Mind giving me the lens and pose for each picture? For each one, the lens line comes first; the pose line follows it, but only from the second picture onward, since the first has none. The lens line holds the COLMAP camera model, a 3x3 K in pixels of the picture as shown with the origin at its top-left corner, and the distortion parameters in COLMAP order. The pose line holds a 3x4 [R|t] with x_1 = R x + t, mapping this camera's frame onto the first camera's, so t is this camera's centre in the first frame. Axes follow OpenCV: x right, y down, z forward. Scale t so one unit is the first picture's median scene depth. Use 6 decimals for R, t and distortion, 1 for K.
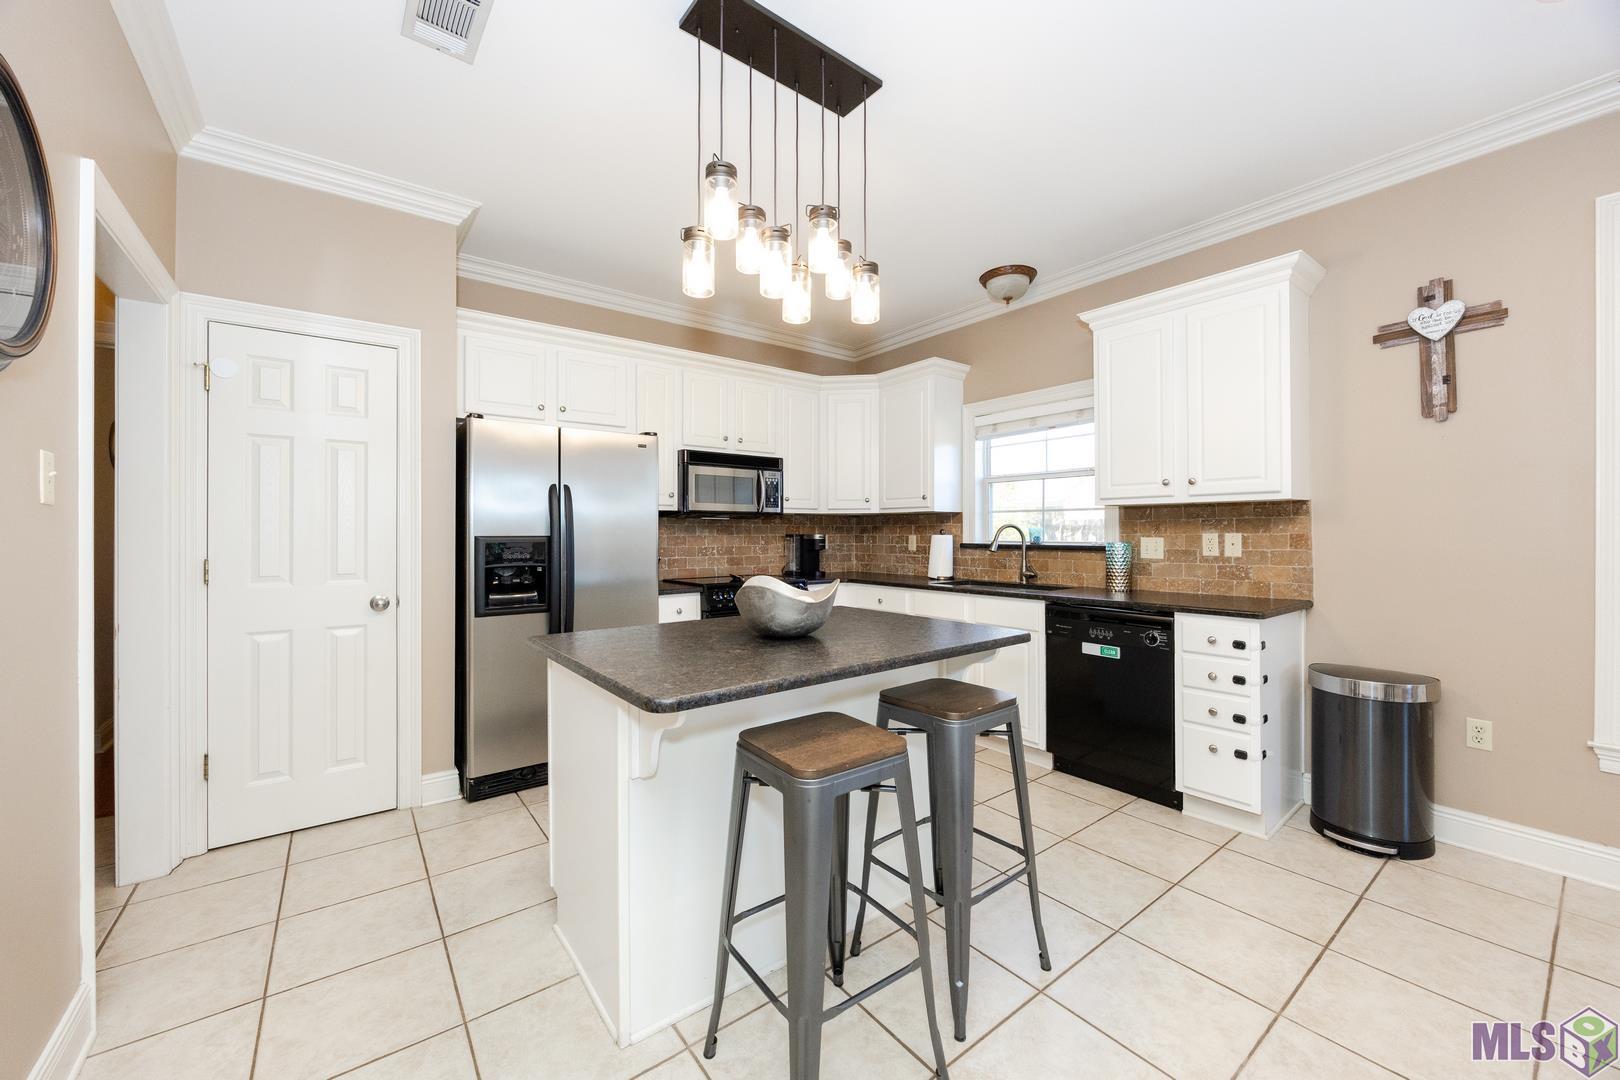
lens RADIAL K [[621.3, 0, 815.0], [0, 621.3, 530.4], [0, 0, 1]] dist [0.001015, -0.000066]
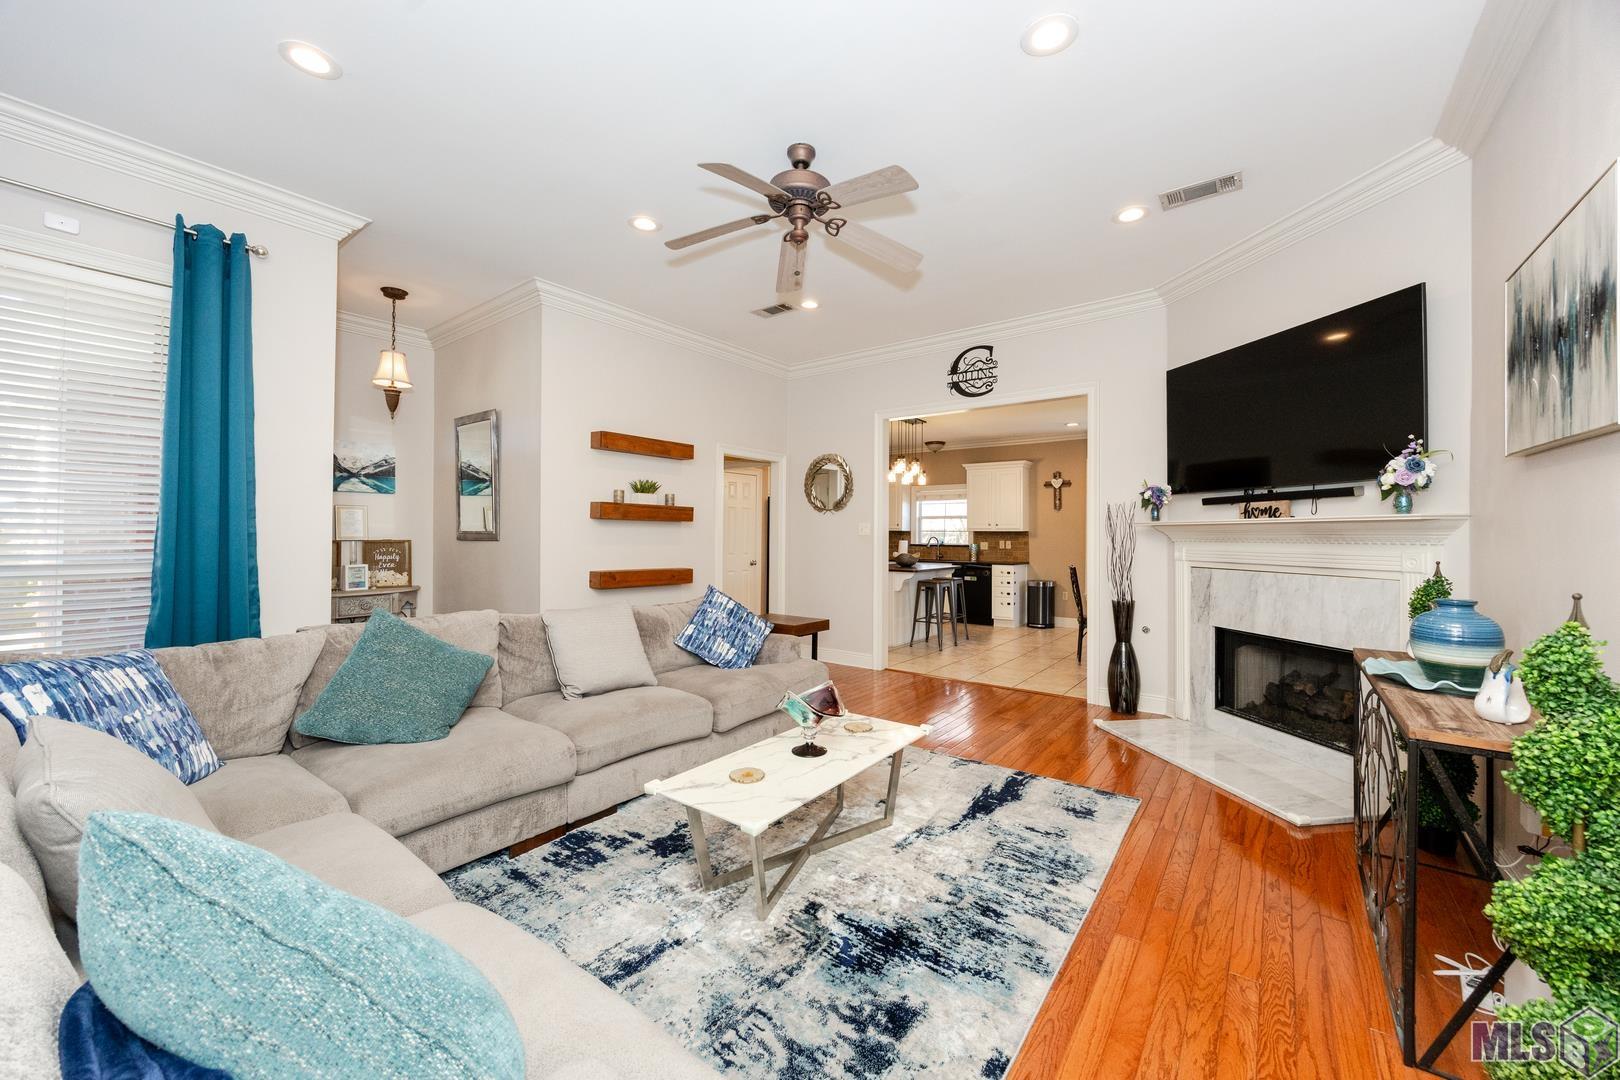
lens RADIAL K [[621.3, 0, 809.9], [0, 621.3, 535.4], [0, 0, 1]] dist [0.001015, -0.000066]
pose [[0.964603, 0.009115, 0.263547, -1.015230], [-0.009691, 0.999953, 0.000887, -0.014409], [-0.263527, -0.003409, 0.964646, -1.596415]]
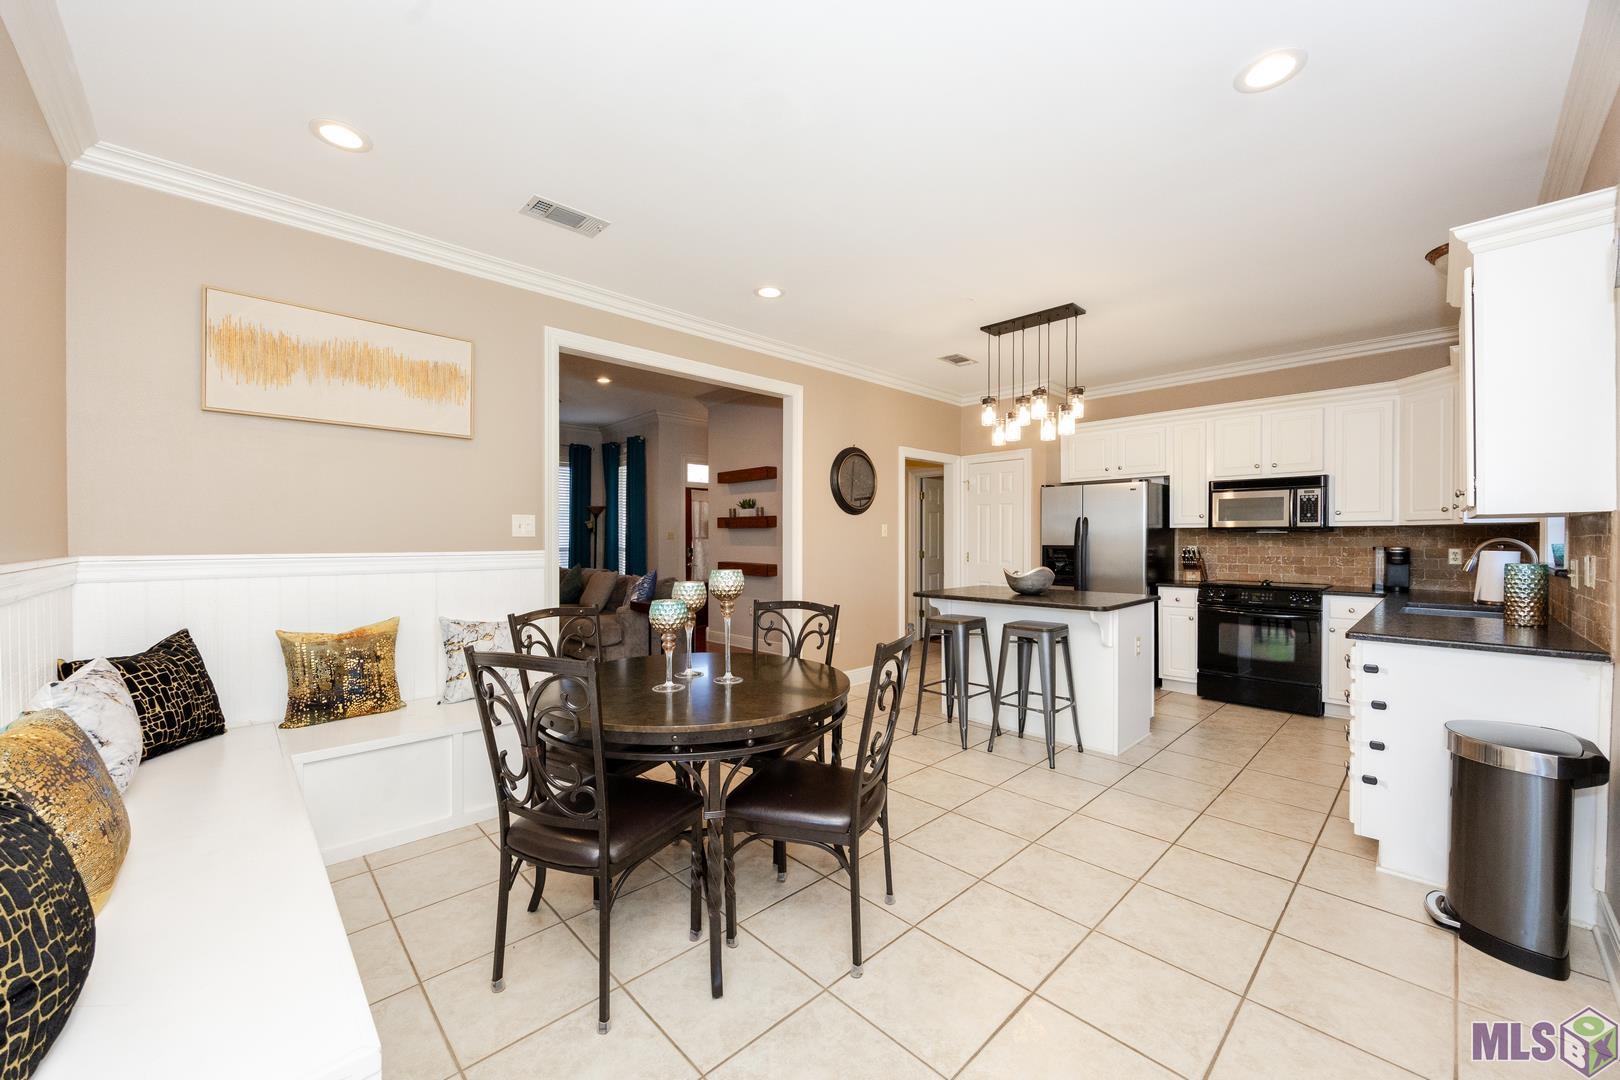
lens RADIAL K [[621.3, 0, 810.2], [0, 621.3, 539.7], [0, 0, 1]] dist [0.001015, -0.000066]
pose [[0.104047, 0.007405, -0.994545, 1.201765], [0.003531, 0.999963, 0.007814, -0.022240], [0.994566, -0.004325, 0.104017, 0.015973]]
